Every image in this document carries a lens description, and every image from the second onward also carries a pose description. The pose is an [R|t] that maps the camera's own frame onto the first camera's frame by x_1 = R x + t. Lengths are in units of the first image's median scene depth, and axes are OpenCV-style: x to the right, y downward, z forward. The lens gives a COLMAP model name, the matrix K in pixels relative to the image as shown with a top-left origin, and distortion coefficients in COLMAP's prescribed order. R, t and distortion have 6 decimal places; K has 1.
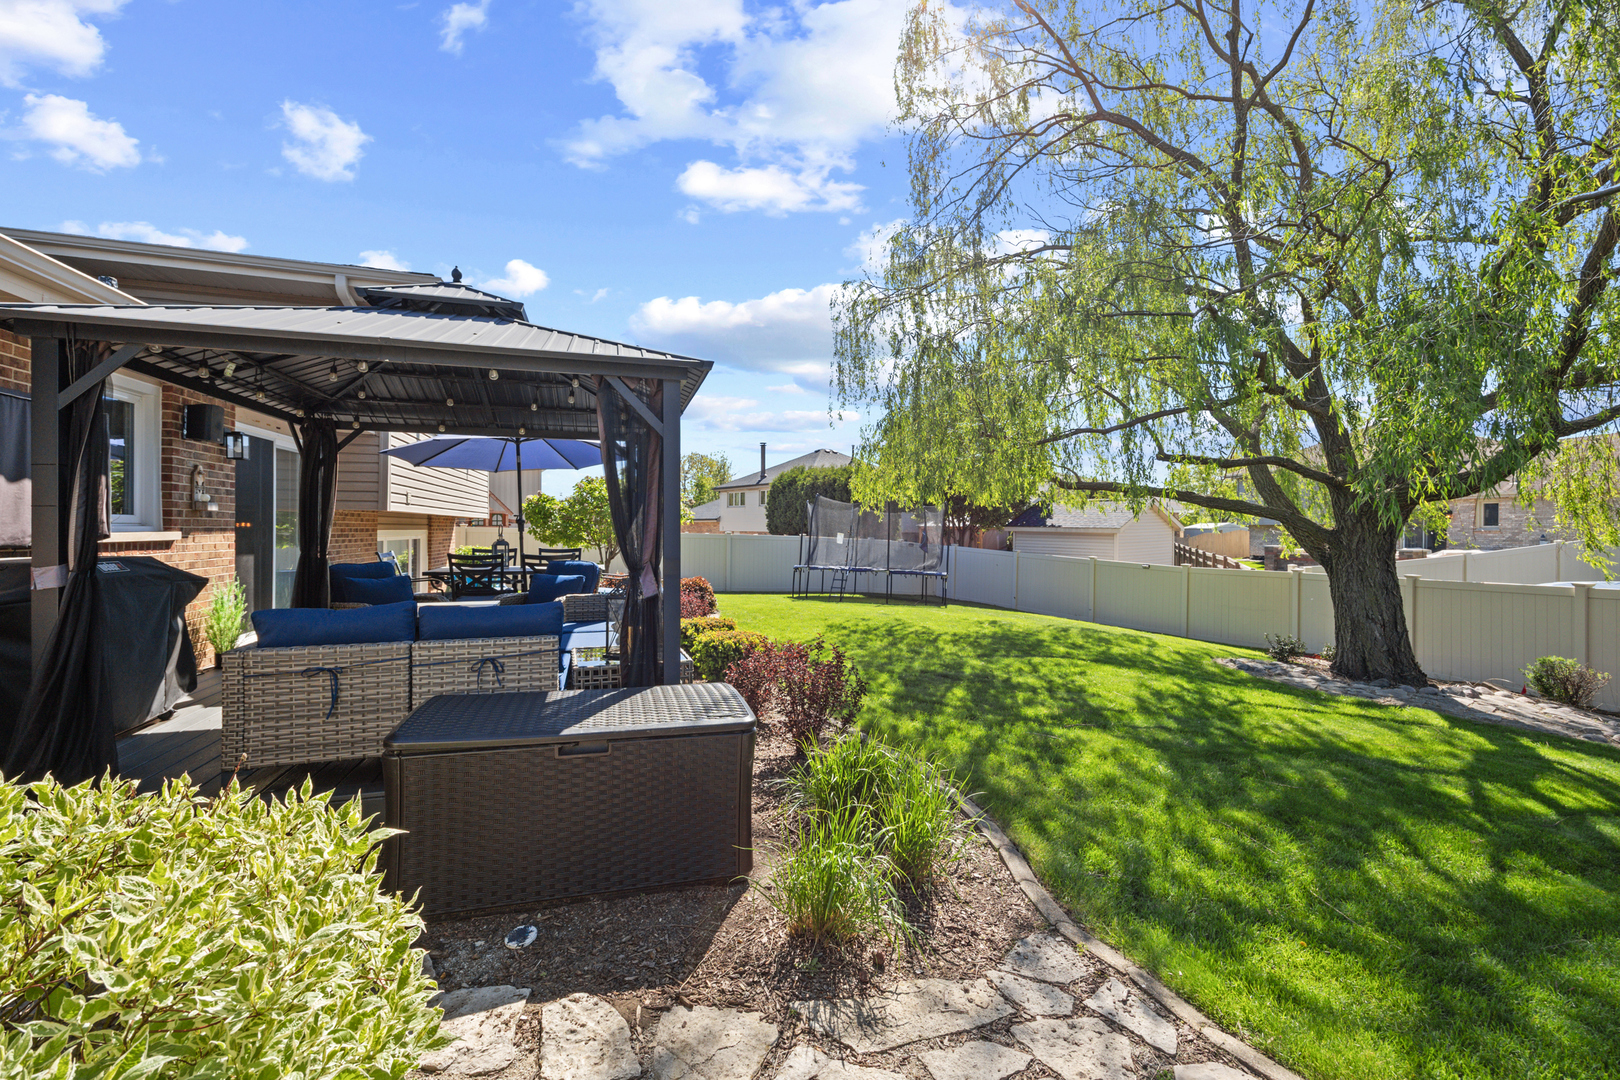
lens RADIAL K [[662.3, 0, 807.3], [0, 662.3, 529.6], [0, 0, 1]] dist [0.002253, 0.000403]
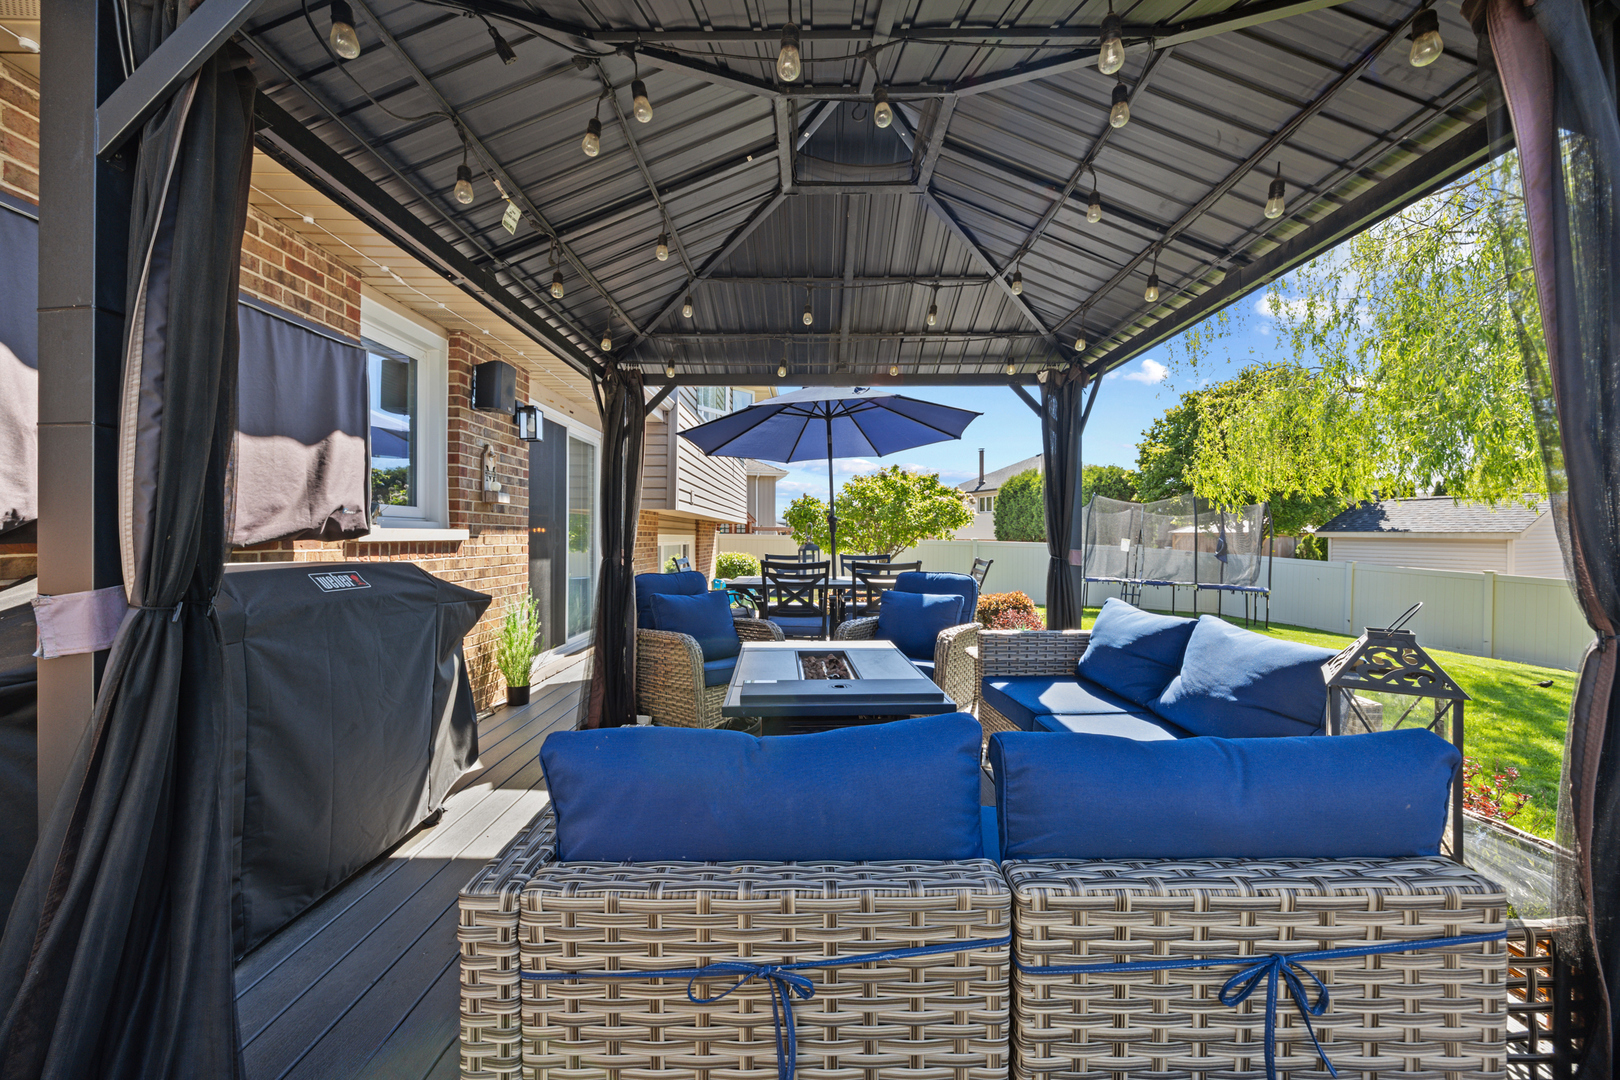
lens RADIAL K [[626.4, 0, 798.9], [0, 626.4, 534.2], [0, 0, 1]] dist [-0.003701, 0.000185]
pose [[0.951162, -0.006232, -0.308630, -0.349084], [0.003854, 0.999958, -0.008311, 0.015260], [0.308668, 0.006716, 0.951146, 0.418824]]
